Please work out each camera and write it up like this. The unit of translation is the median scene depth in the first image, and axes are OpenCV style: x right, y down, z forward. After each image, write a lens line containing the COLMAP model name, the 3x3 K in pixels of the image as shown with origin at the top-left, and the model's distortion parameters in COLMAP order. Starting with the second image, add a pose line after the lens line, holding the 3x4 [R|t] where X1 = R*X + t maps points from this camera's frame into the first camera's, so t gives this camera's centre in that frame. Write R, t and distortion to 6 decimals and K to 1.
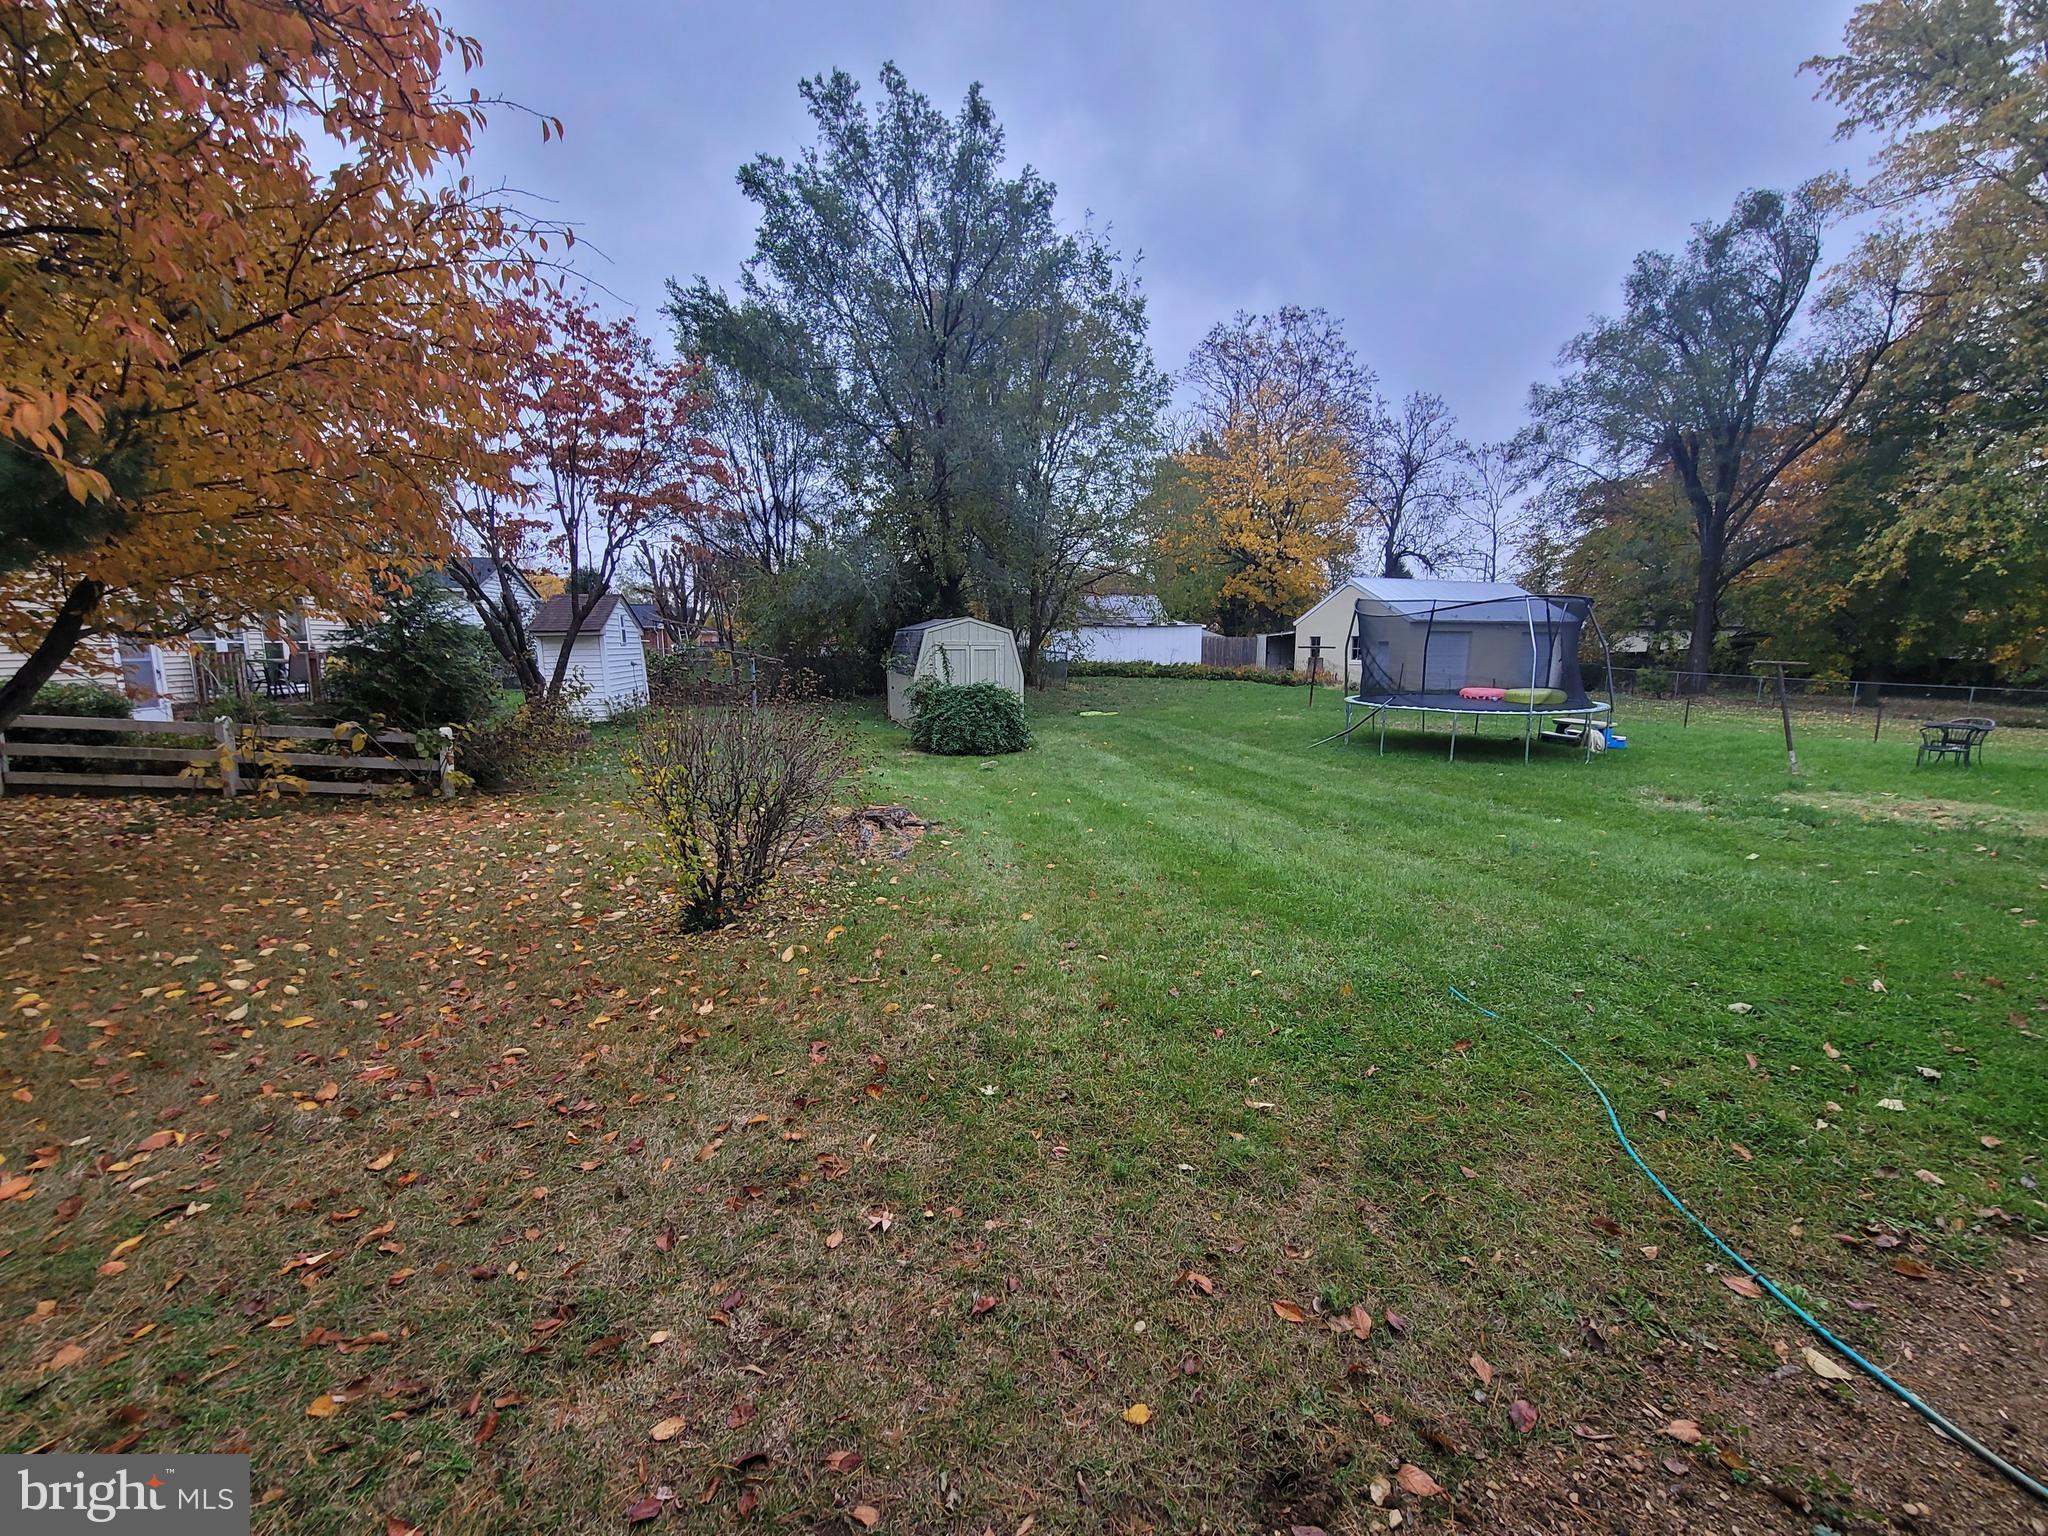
lens RADIAL K [[821.6, 0, 1022.0], [0, 821.6, 766.7], [0, 0, 1]] dist [0.000936, 0.000196]
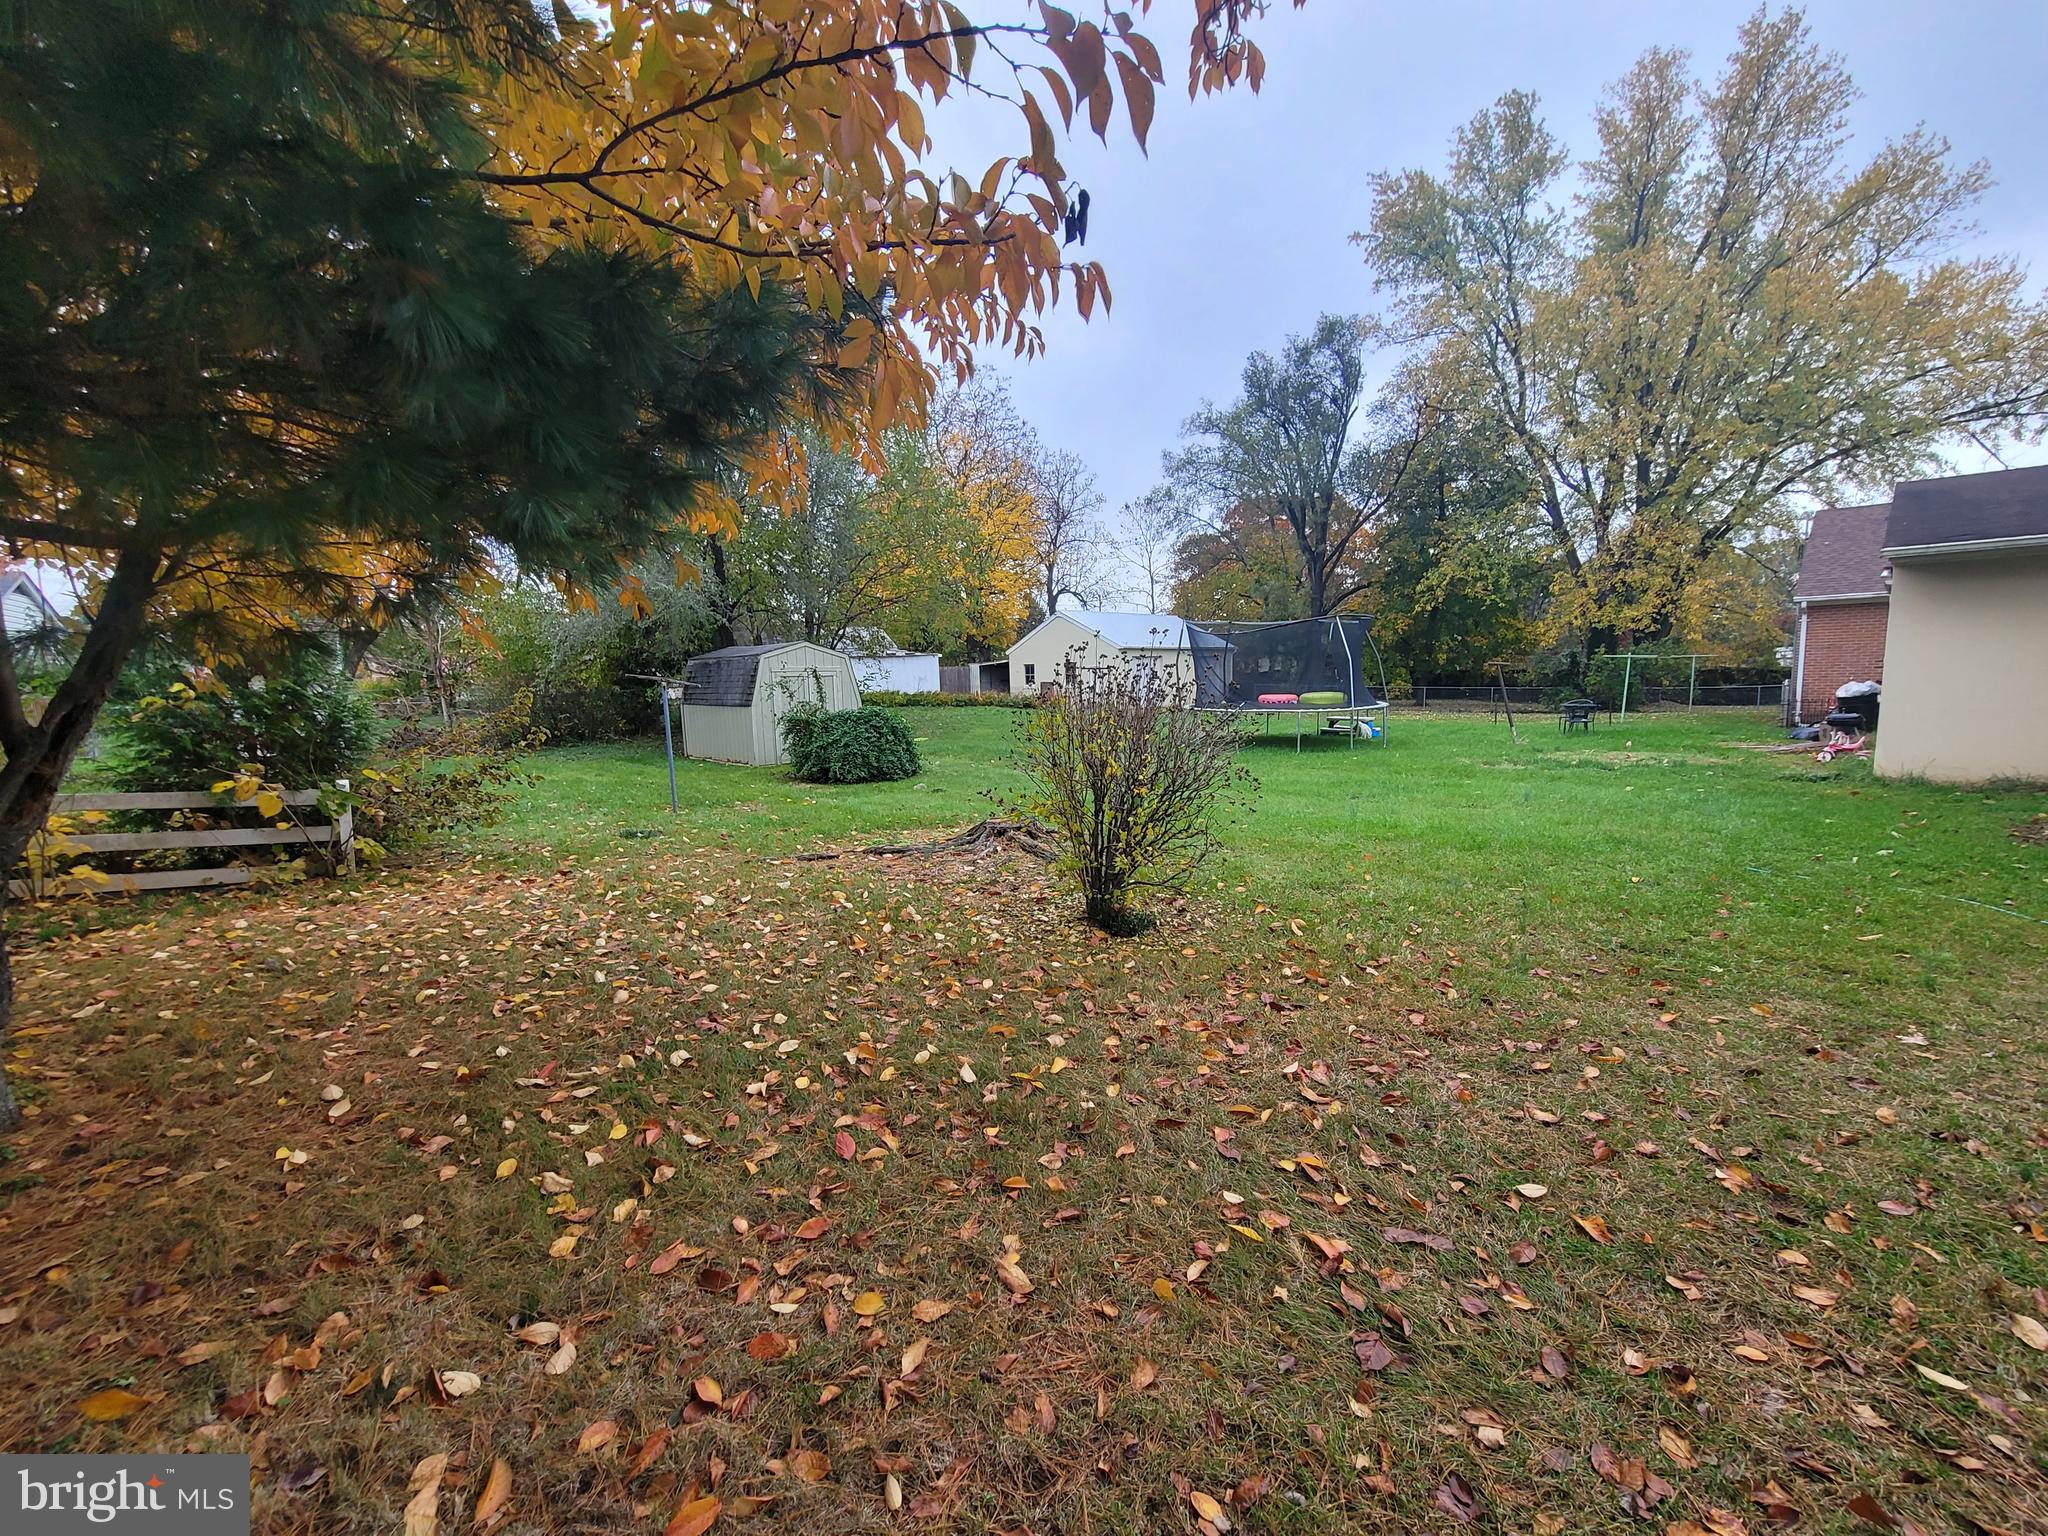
lens RADIAL K [[821.6, 0, 1022.2], [0, 821.6, 769.8], [0, 0, 1]] dist [0.000936, 0.000196]
pose [[0.915433, -0.072930, 0.395807, -0.117128], [0.088405, 0.995864, -0.020970, 0.002995], [-0.392641, 0.054188, 0.918094, 0.021991]]
